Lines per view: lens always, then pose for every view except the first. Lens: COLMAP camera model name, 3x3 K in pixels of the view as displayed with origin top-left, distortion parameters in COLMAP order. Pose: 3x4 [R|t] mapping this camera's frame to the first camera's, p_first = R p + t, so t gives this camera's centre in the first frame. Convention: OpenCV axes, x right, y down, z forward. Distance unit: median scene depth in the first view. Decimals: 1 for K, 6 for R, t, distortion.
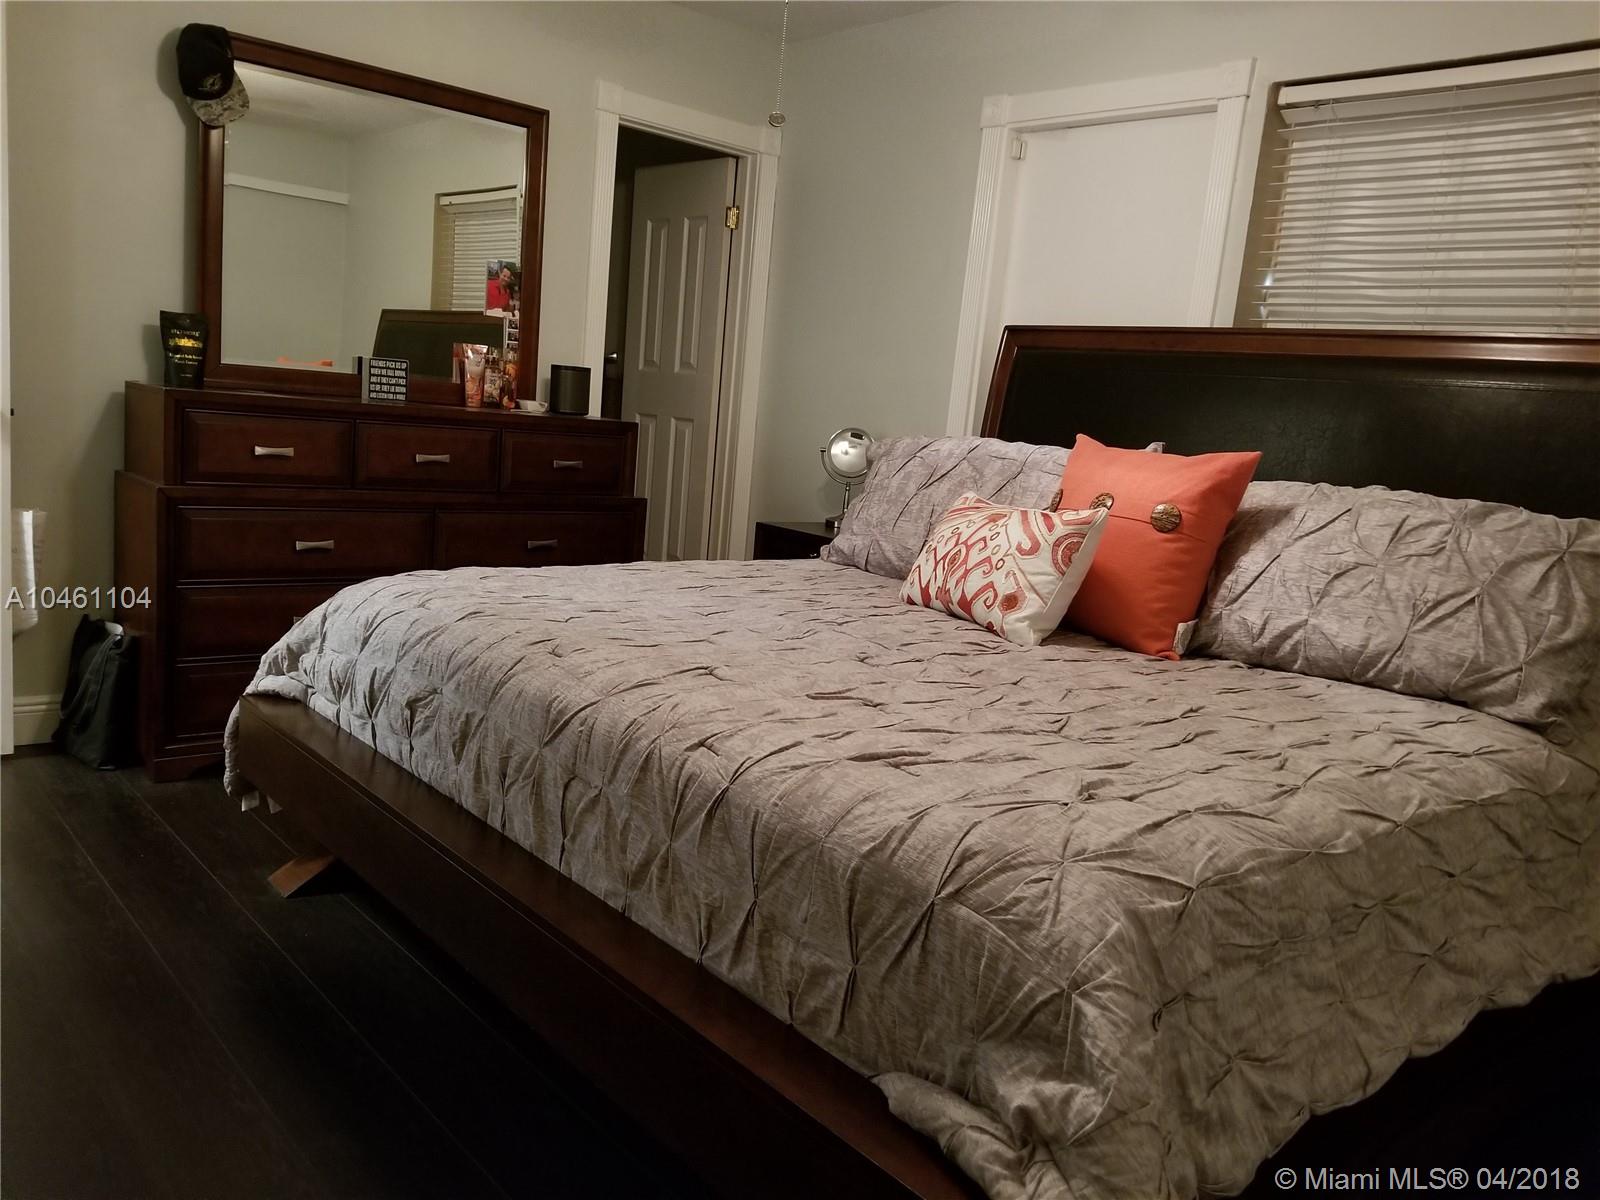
lens RADIAL K [[1260.6, 0, 800.0], [0, 1260.6, 600.0], [0, 0, 1]] dist [-0.005362, -0.003854]
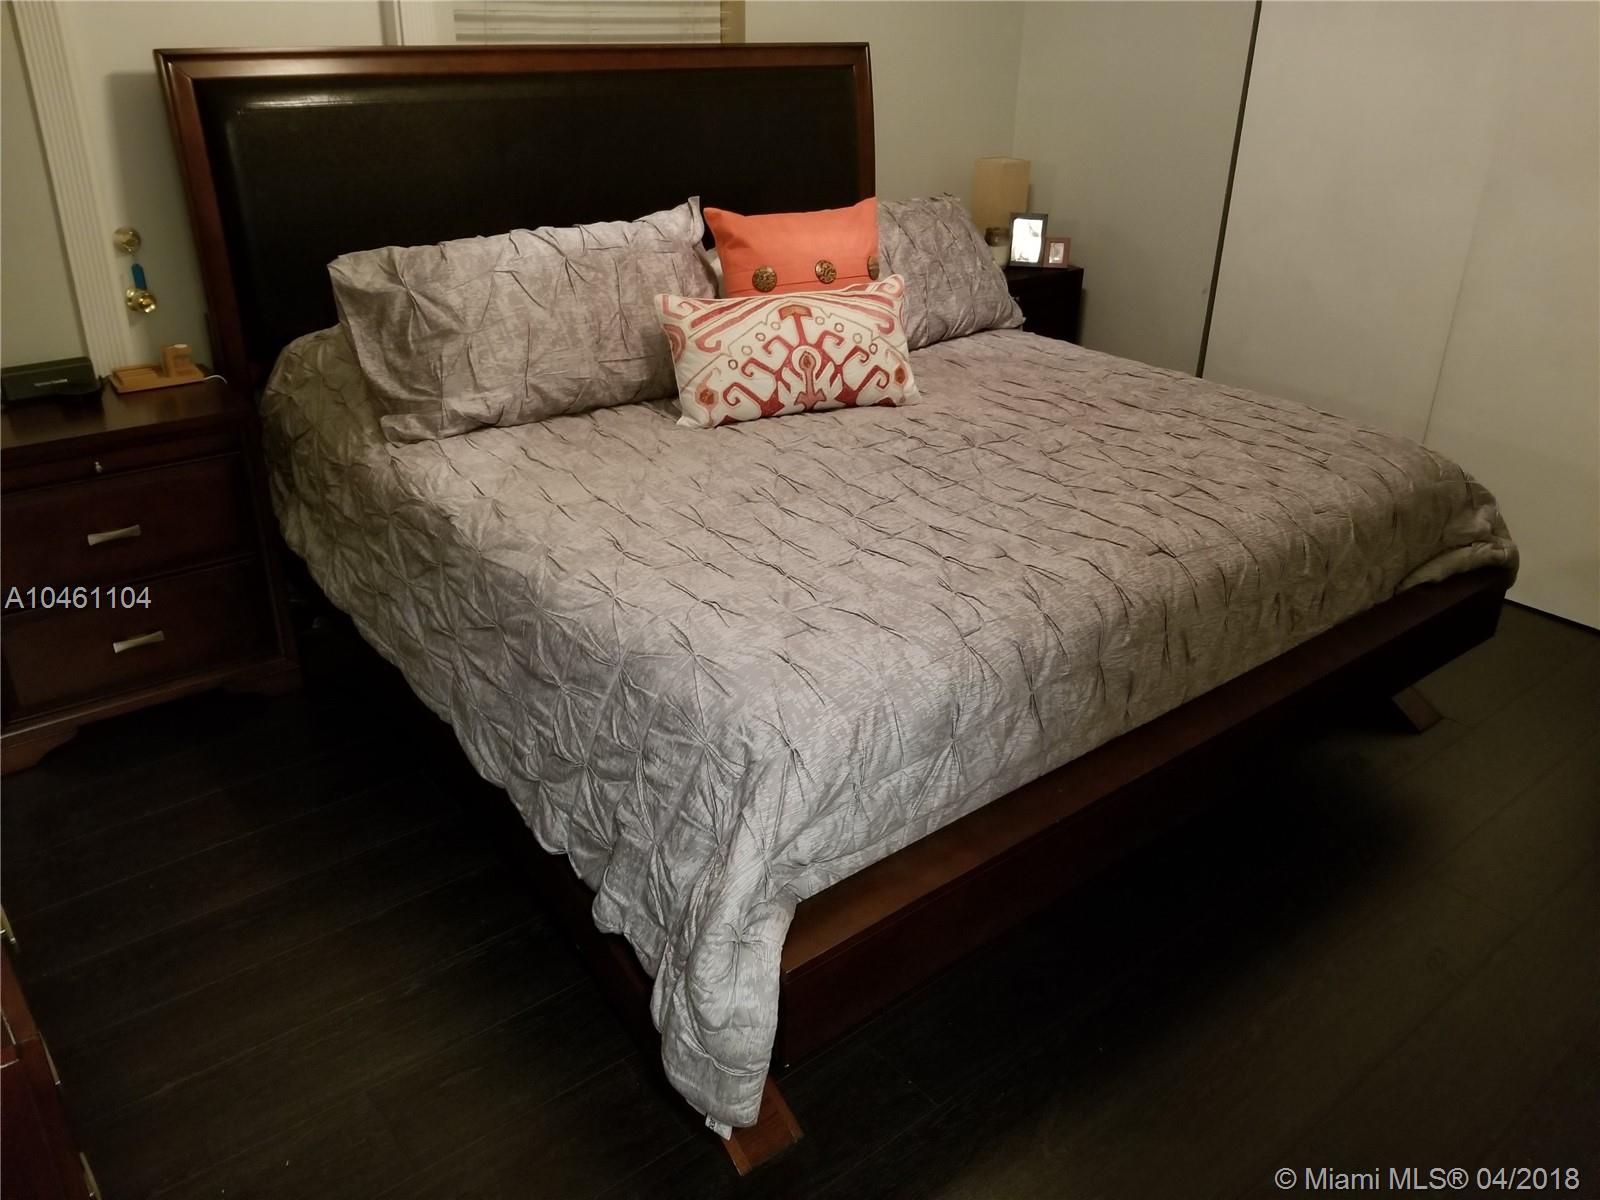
lens RADIAL K [[1260.6, 0, 800.0], [0, 1260.6, 600.0], [0, 0, 1]] dist [-0.005362, -0.003854]
pose [[0.028983, -0.506980, 0.861470, -0.933560], [0.148145, 0.854493, 0.497890, -0.407830], [-0.988541, 0.113192, 0.099873, 0.962341]]
